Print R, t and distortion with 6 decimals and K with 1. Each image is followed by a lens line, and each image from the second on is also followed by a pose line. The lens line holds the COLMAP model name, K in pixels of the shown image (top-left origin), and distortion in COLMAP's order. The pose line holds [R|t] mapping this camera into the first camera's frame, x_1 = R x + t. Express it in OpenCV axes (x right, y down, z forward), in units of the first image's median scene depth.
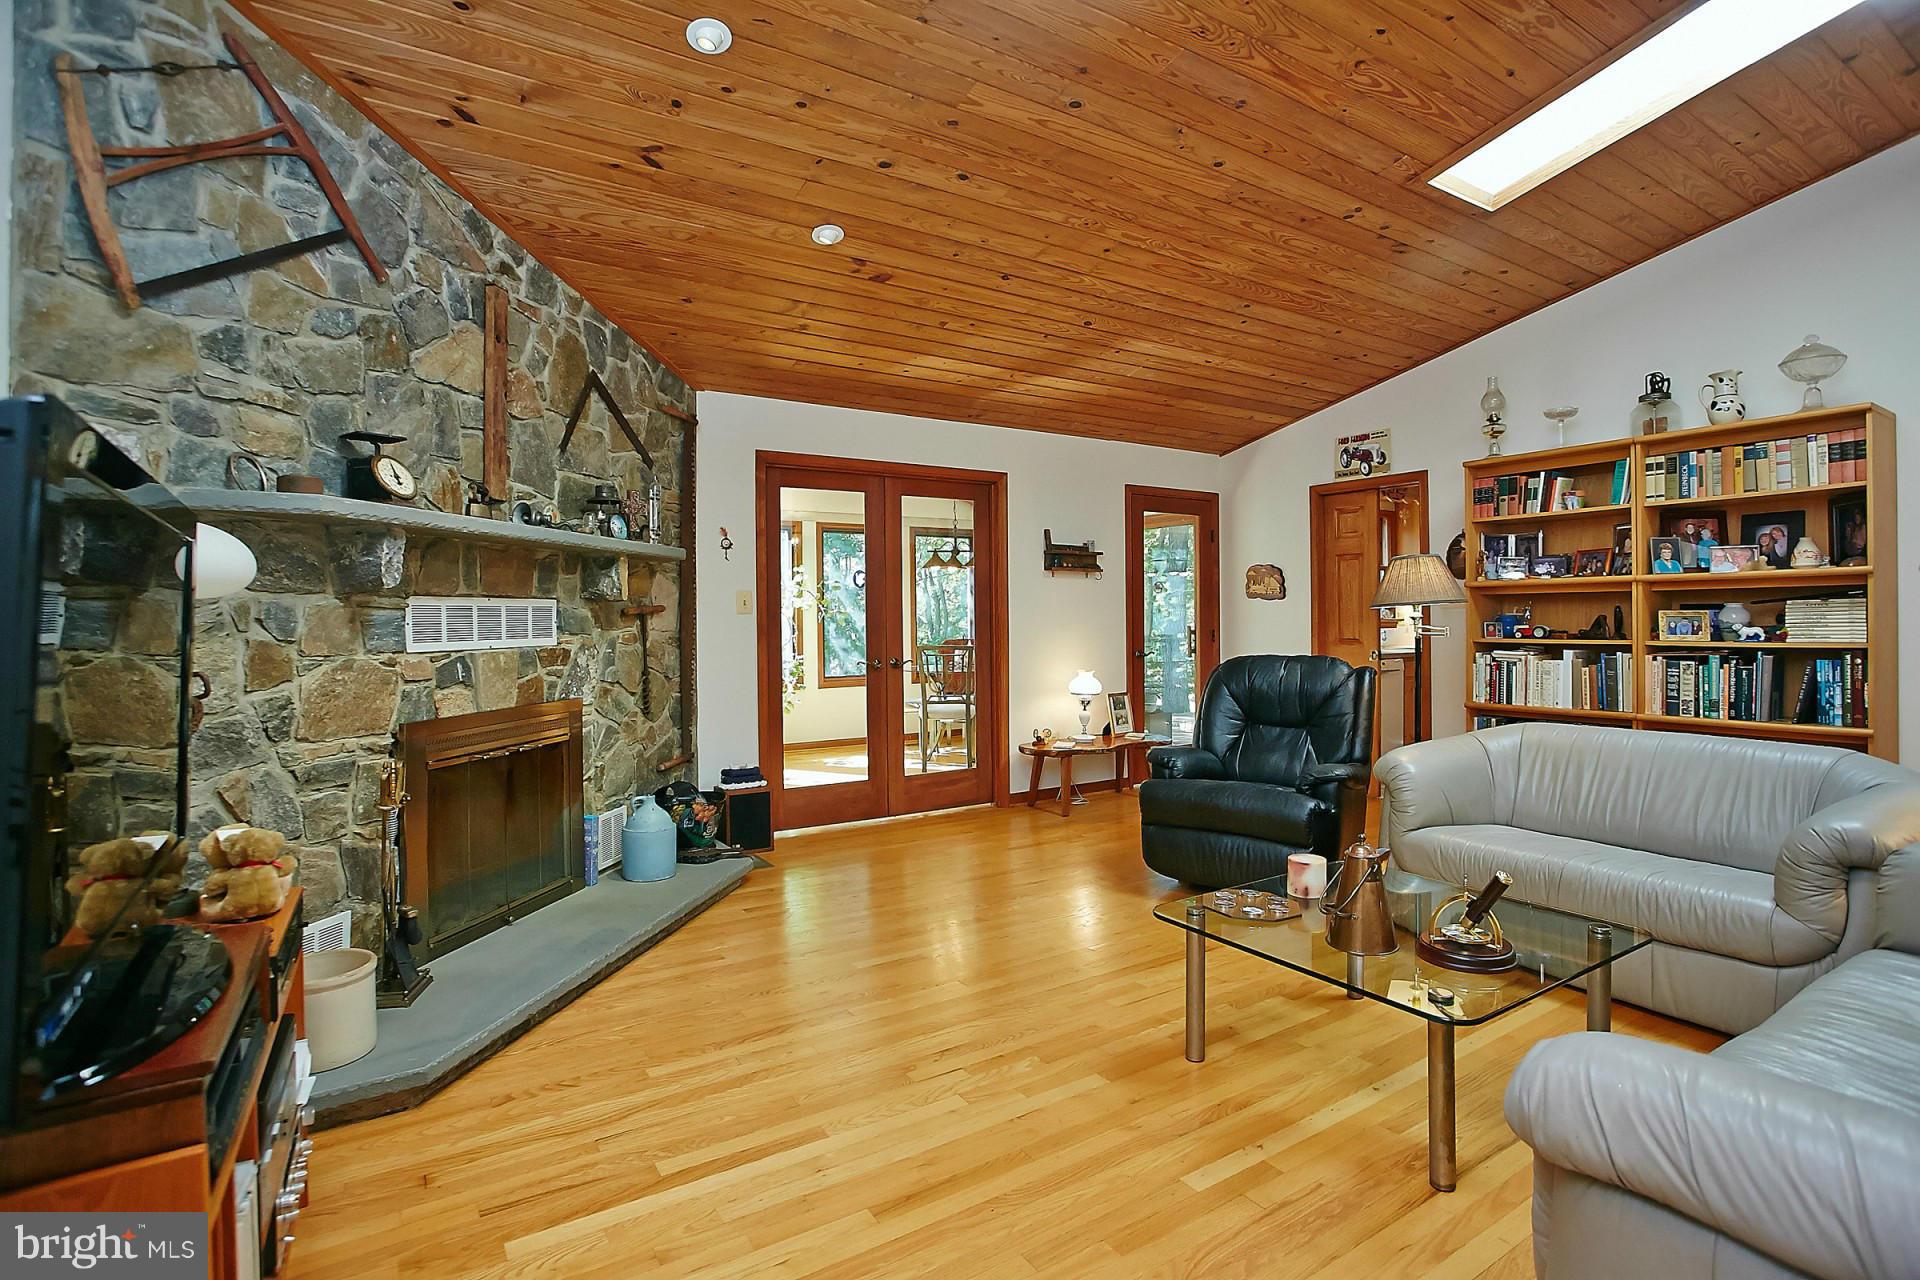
lens RADIAL K [[929.2, 0, 988.7], [0, 929.2, 614.9], [0, 0, 1]] dist [-0.000294, -0.000027]
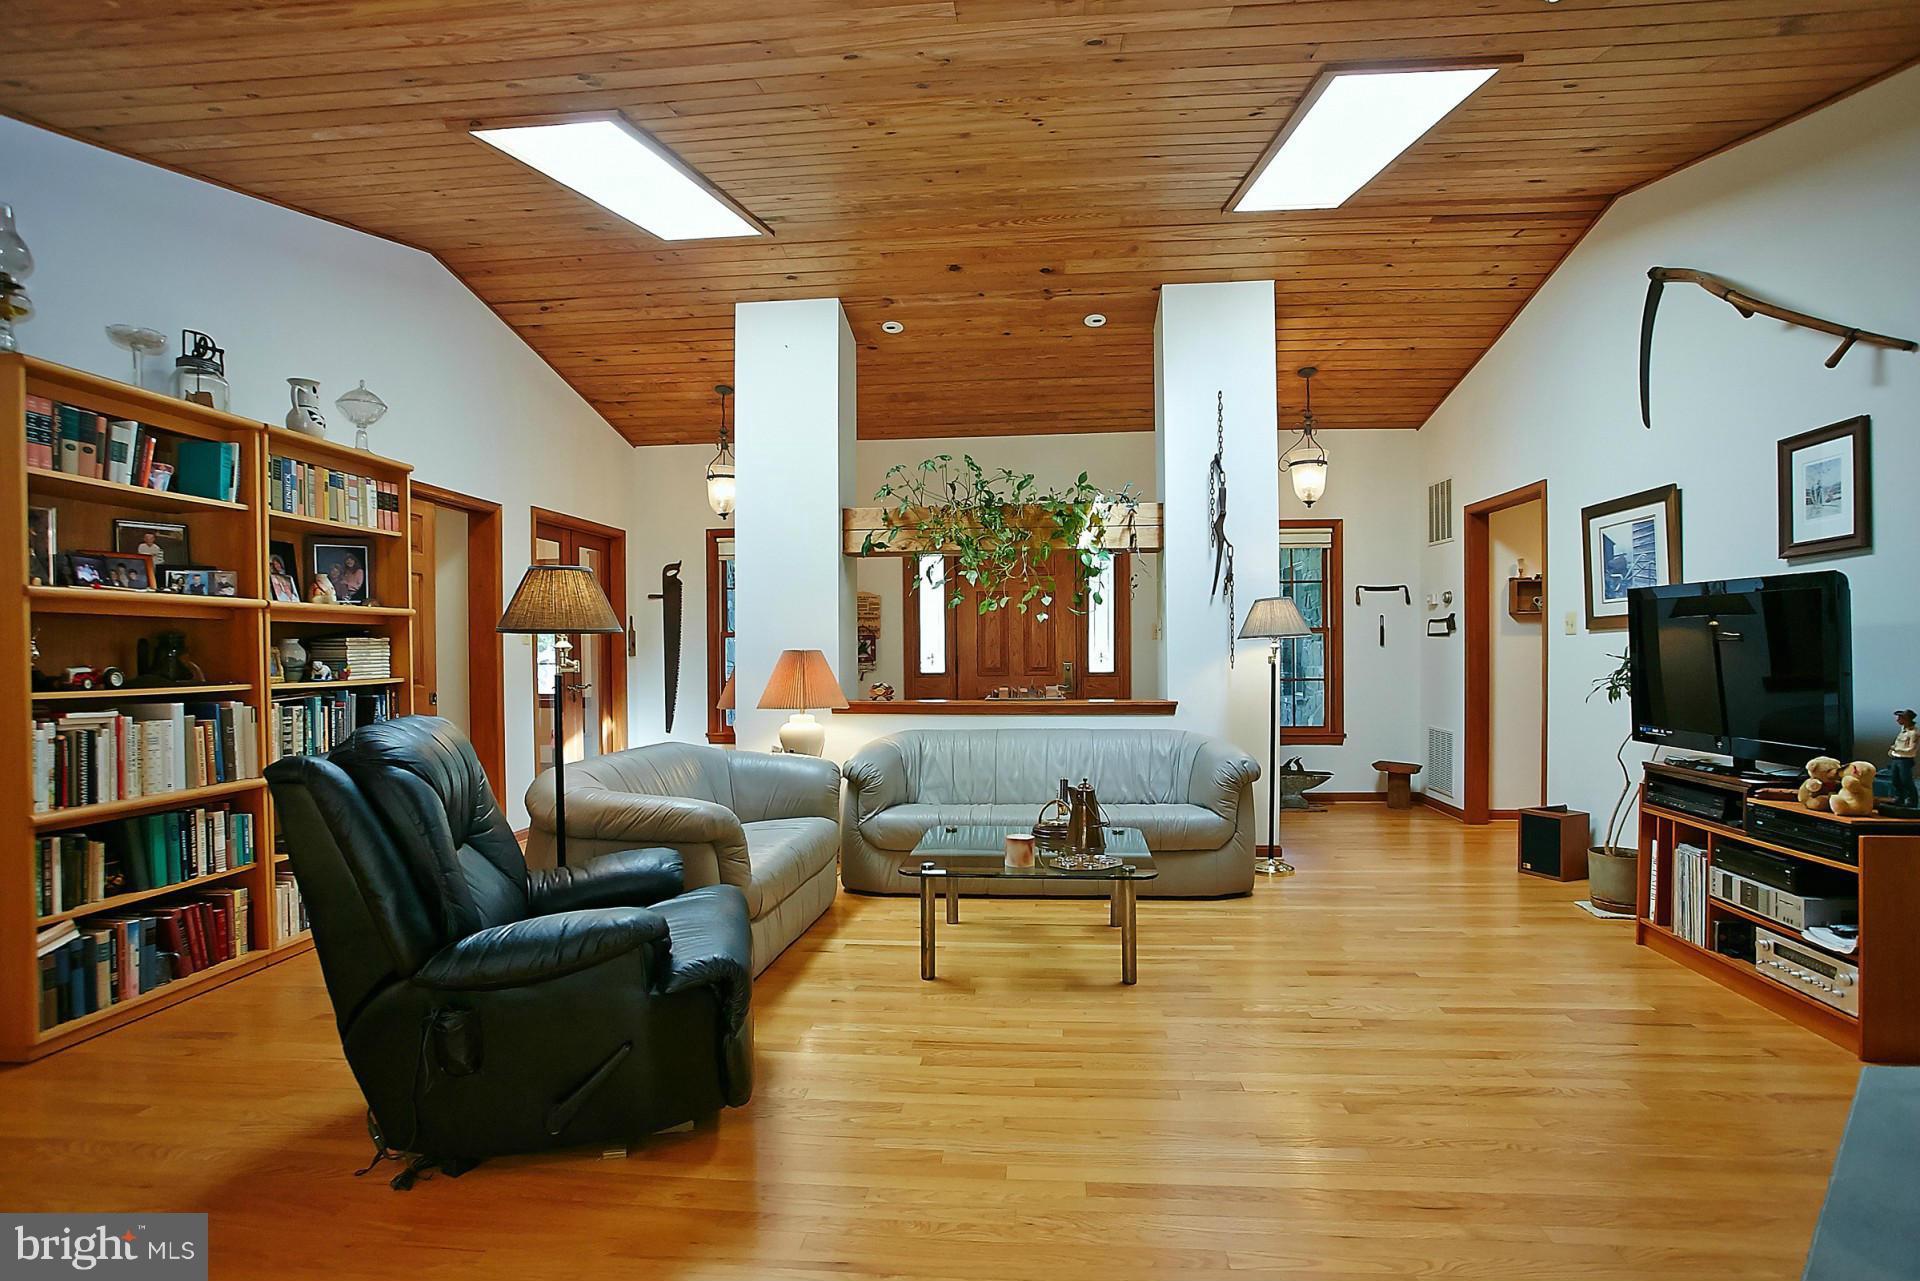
lens RADIAL K [[929.2, 0, 988.7], [0, 929.2, 615.4], [0, 0, 1]] dist [-0.000294, -0.000027]
pose [[-0.781513, 0.037679, 0.622750, -0.267194], [0.011575, 0.998879, -0.045910, 0.013384], [-0.623782, -0.028671, -0.781073, 1.260032]]
